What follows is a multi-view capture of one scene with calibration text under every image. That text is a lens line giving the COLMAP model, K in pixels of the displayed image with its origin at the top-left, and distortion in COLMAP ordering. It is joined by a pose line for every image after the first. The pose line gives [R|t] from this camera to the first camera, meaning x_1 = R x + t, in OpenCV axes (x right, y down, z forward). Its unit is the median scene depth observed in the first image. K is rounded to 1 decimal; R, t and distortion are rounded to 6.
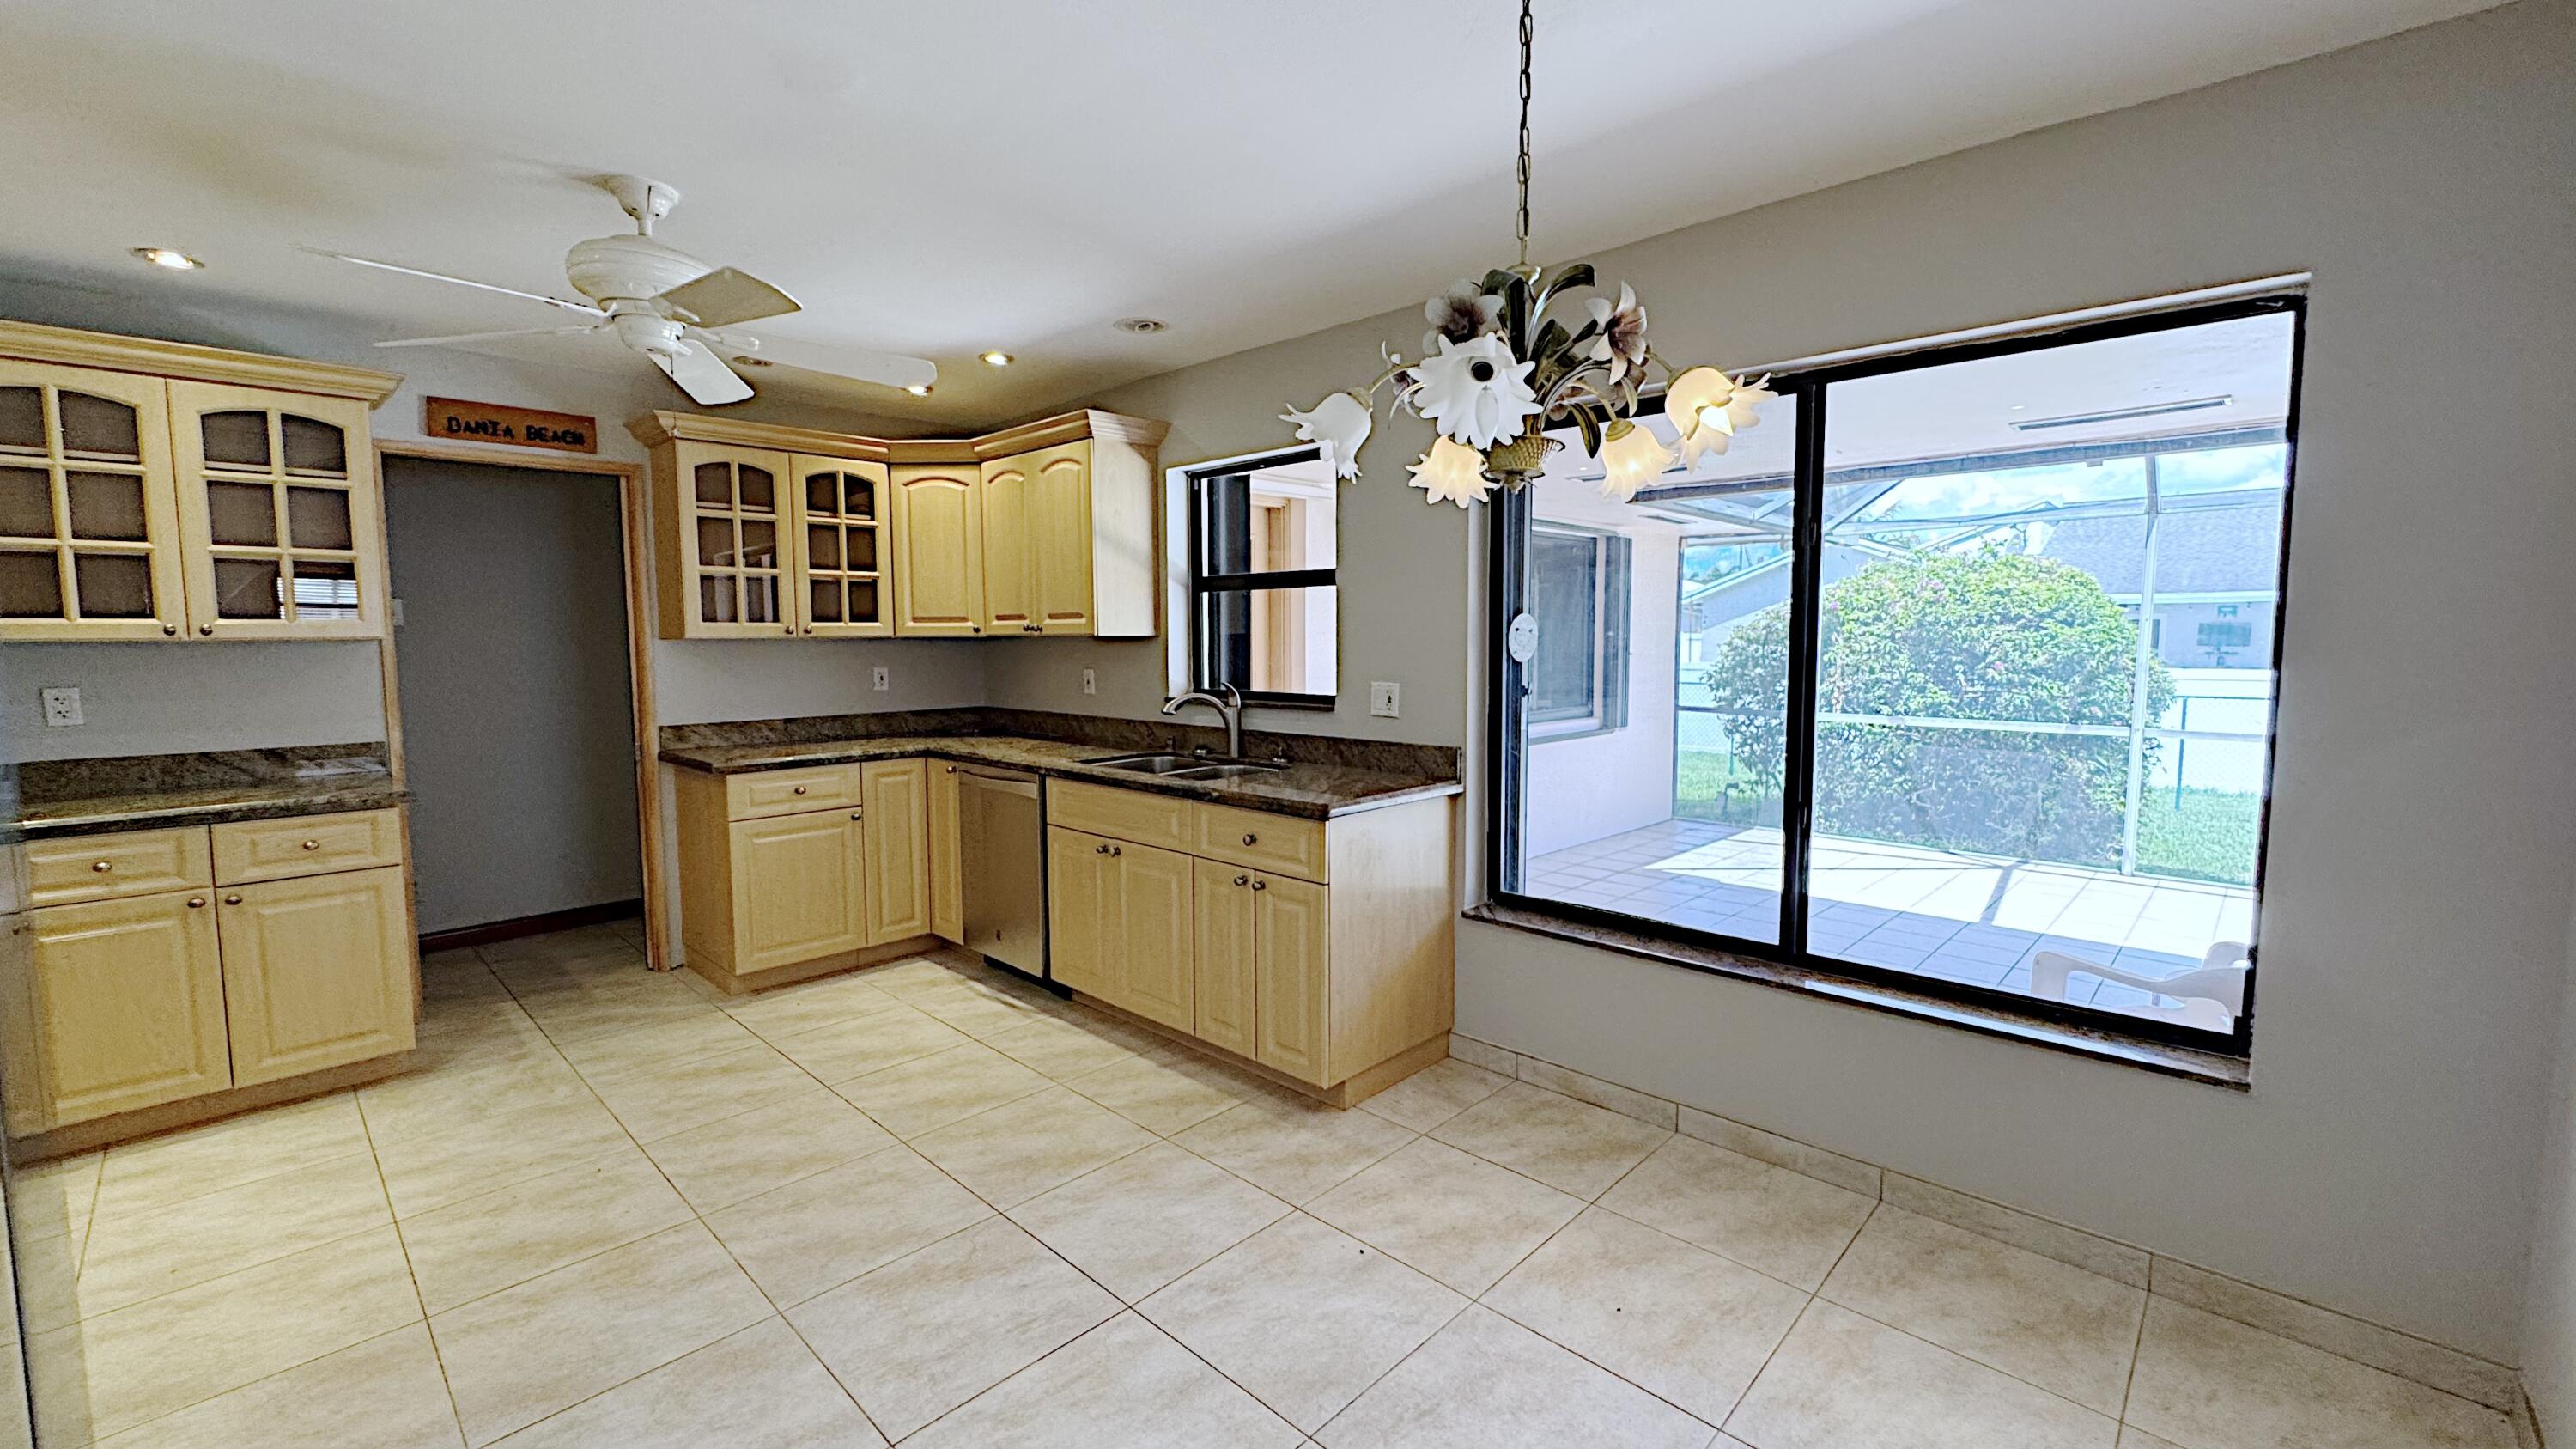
lens RADIAL K [[1028.6, 0, 1288.0], [0, 1028.6, 724.5], [0, 0, 1]] dist [-0.001530, -0.000336]
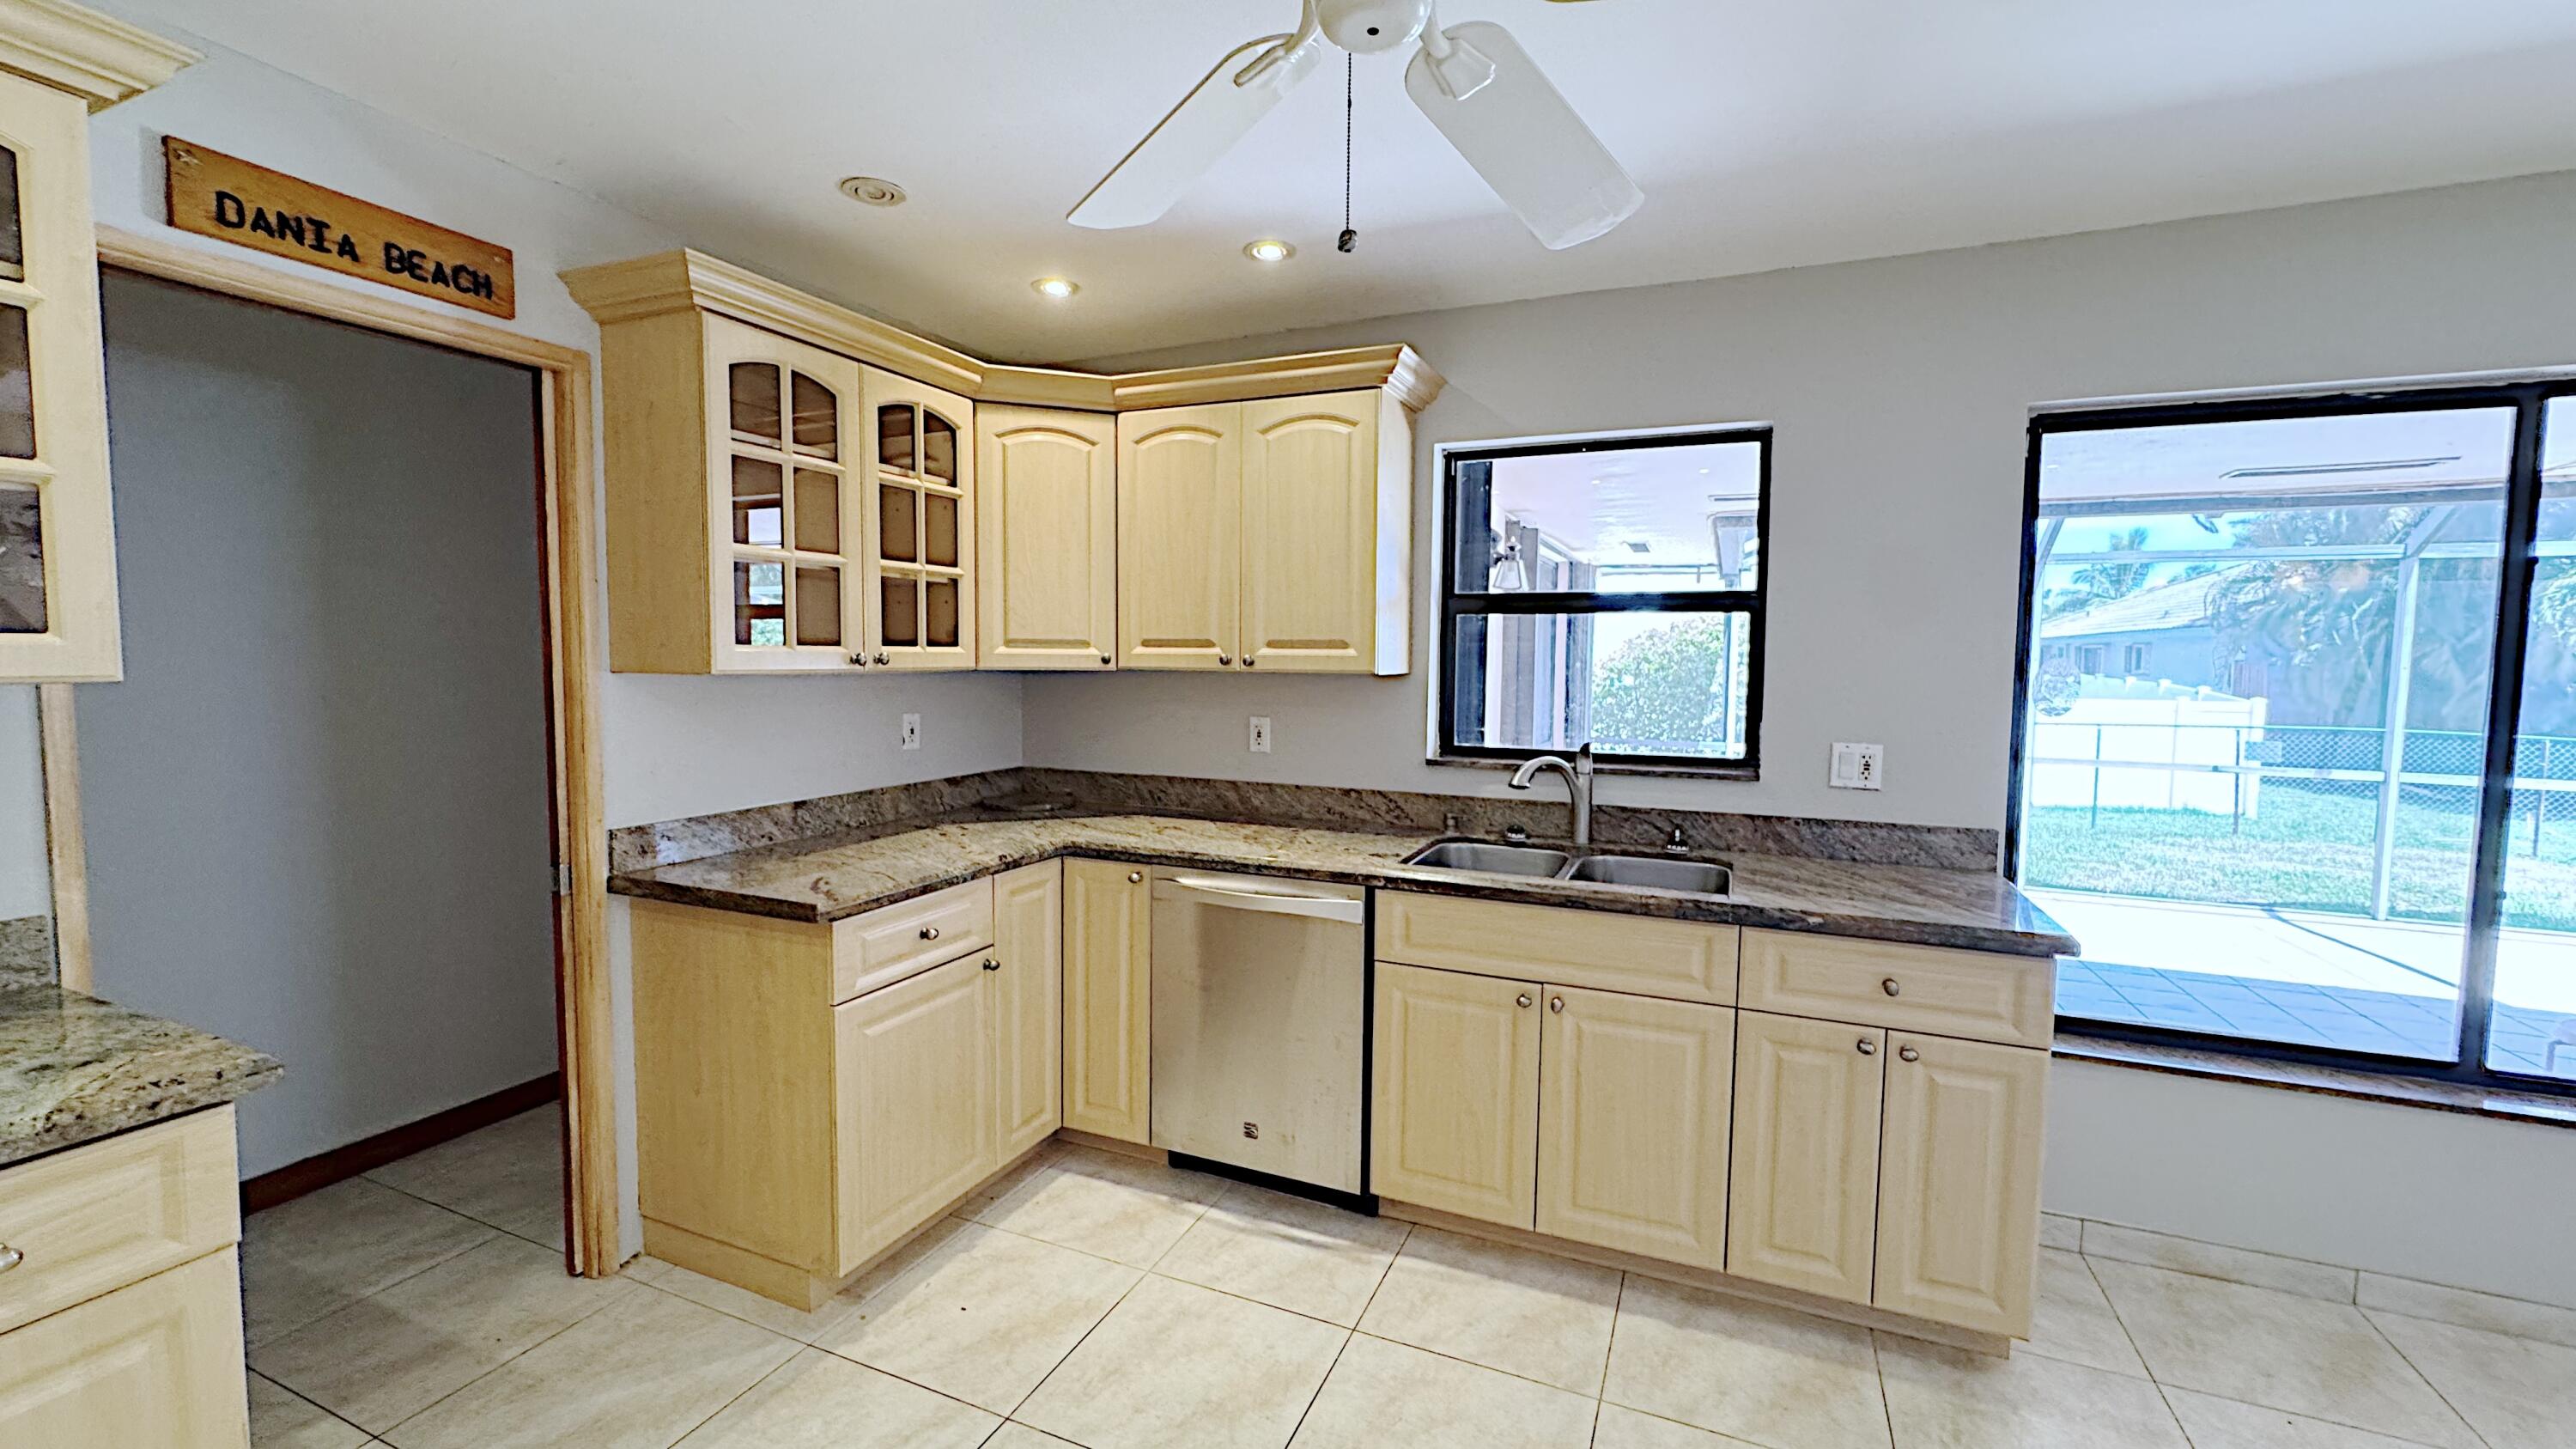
lens RADIAL K [[1028.6, 0, 1288.0], [0, 1028.6, 724.5], [0, 0, 1]] dist [-0.001530, -0.000336]
pose [[0.936993, -0.009754, 0.349211, -0.492053], [0.015780, 0.999772, -0.014417, -0.044121], [-0.348991, 0.019019, 0.936933, 0.379284]]
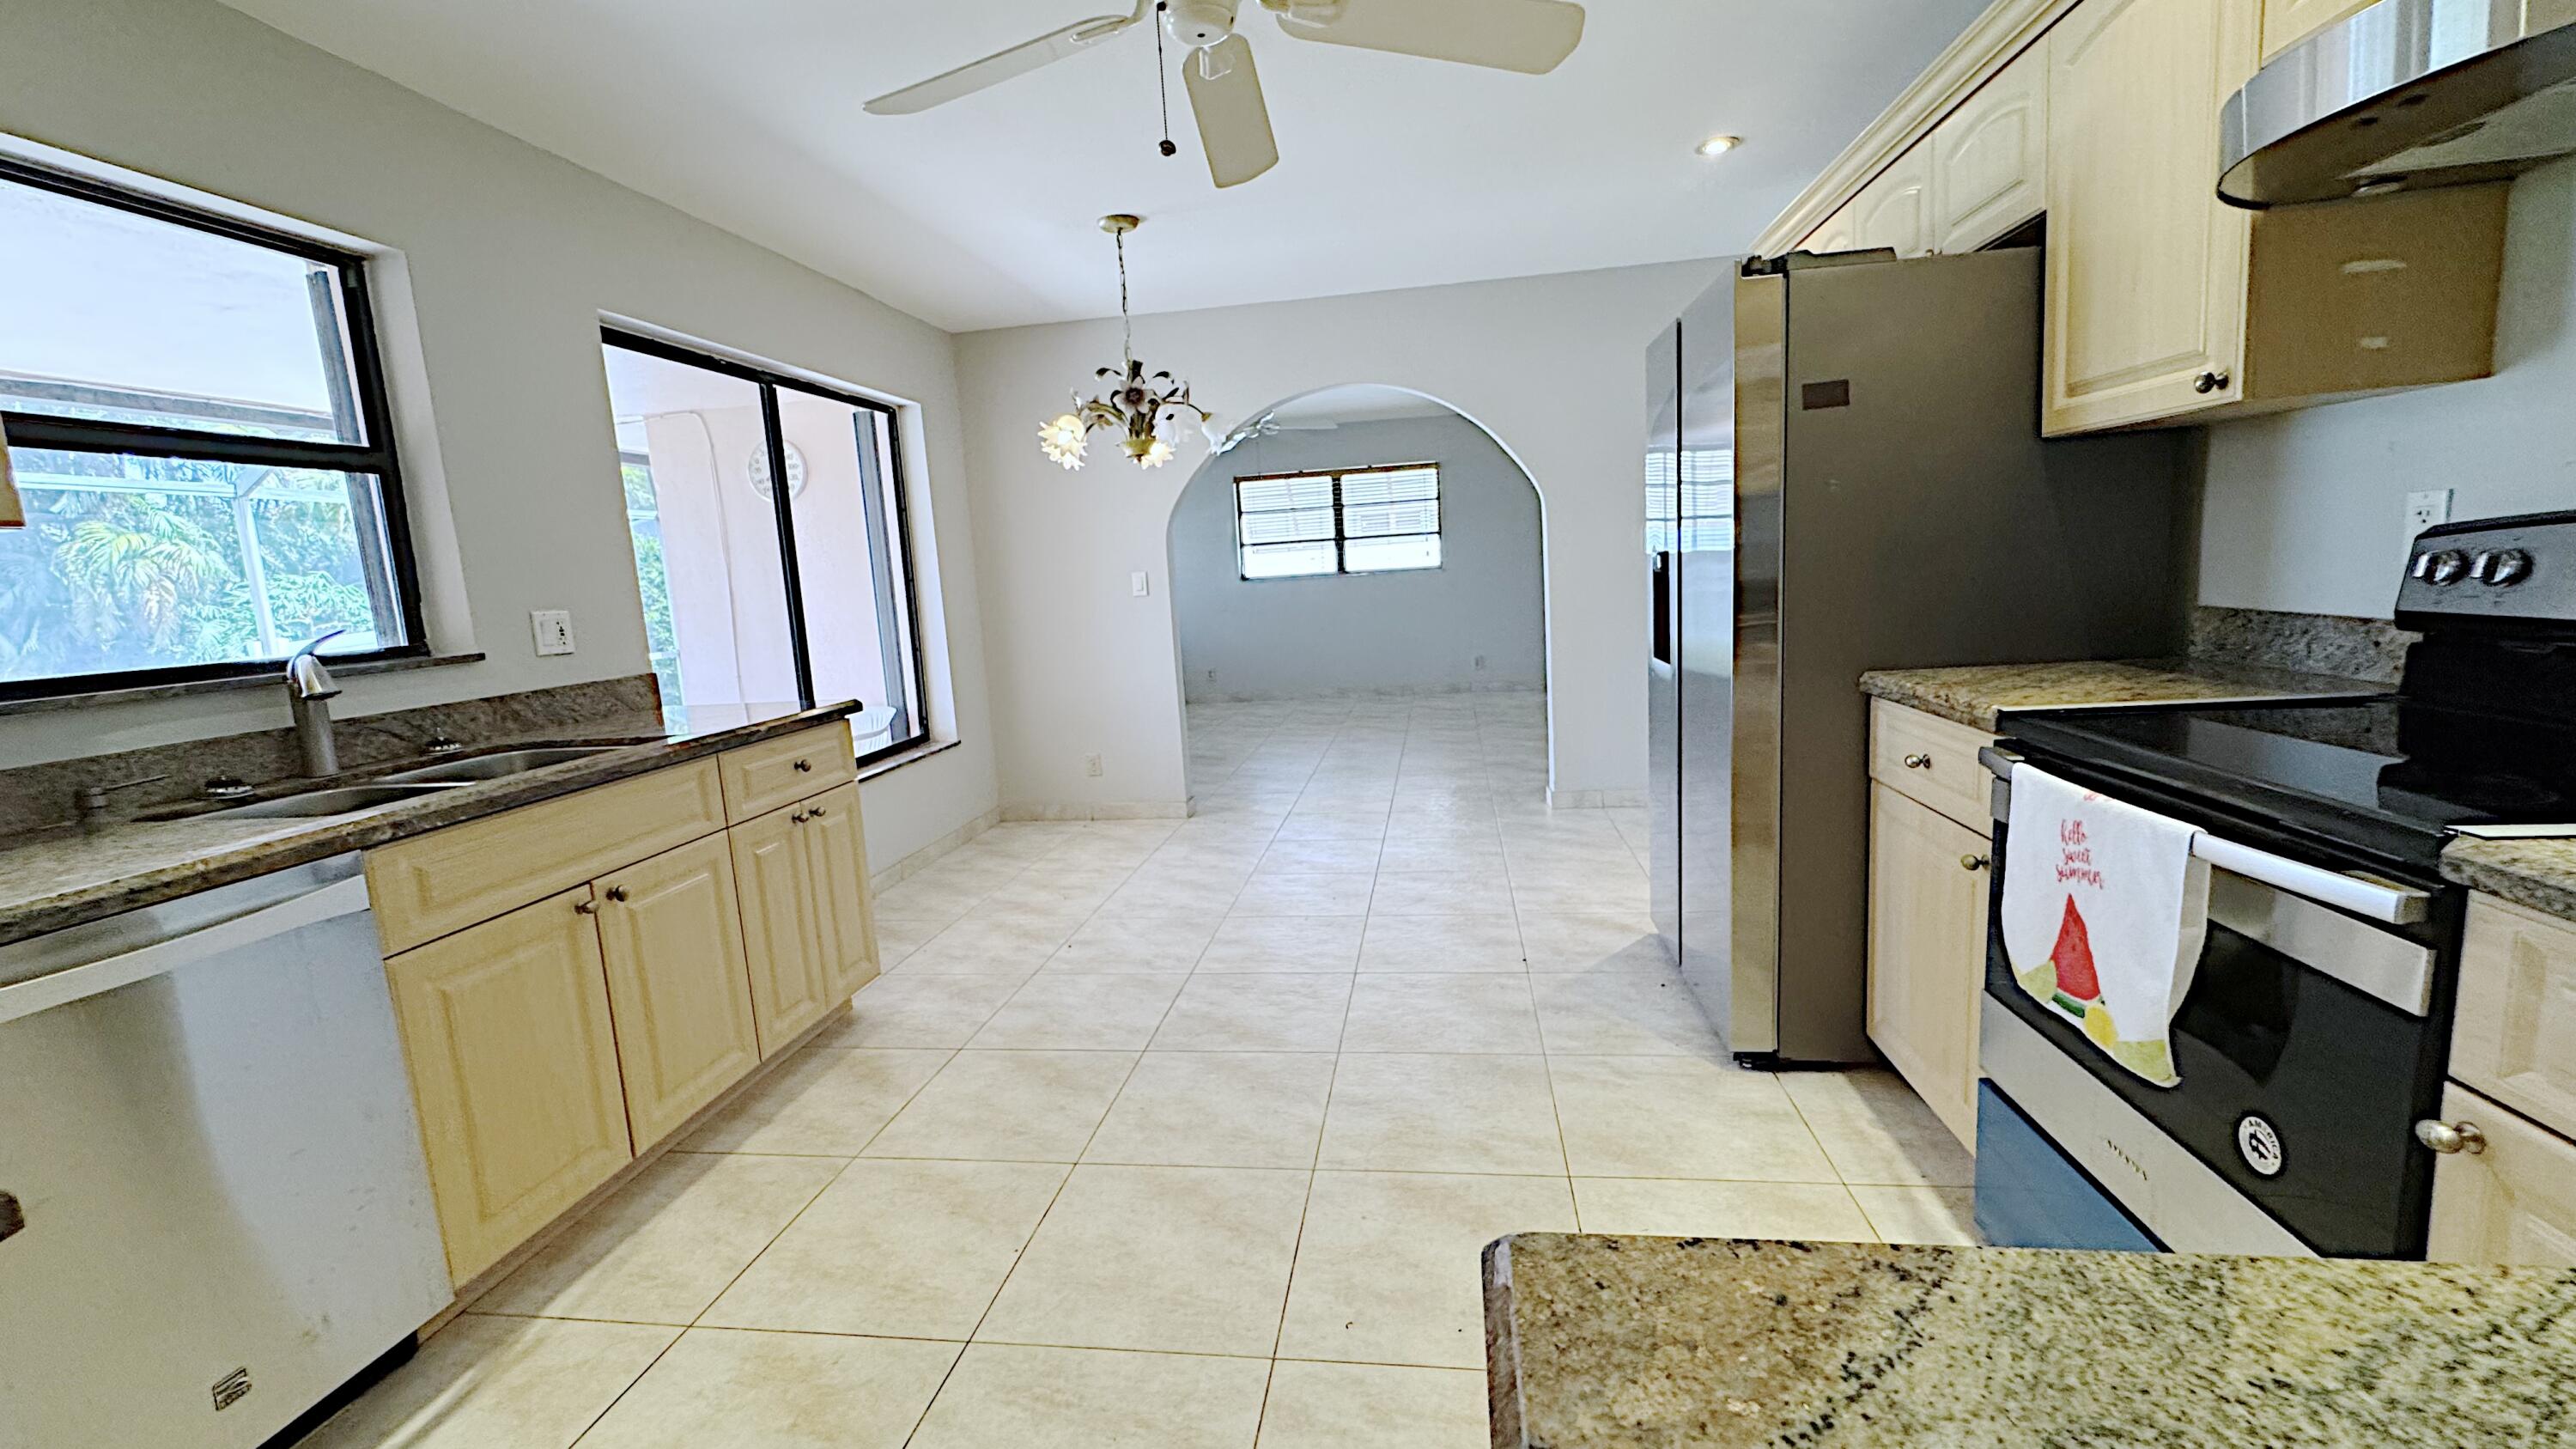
lens RADIAL K [[1039.5, 0, 1288.0], [0, 1039.5, 724.5], [0, 0, 1]] dist [0.000638, -0.000044]
pose [[-0.576998, -0.084378, 0.812375, -0.760681], [0.134519, 0.971248, 0.196422, -0.031917], [-0.805592, 0.222615, -0.549058, 0.871048]]
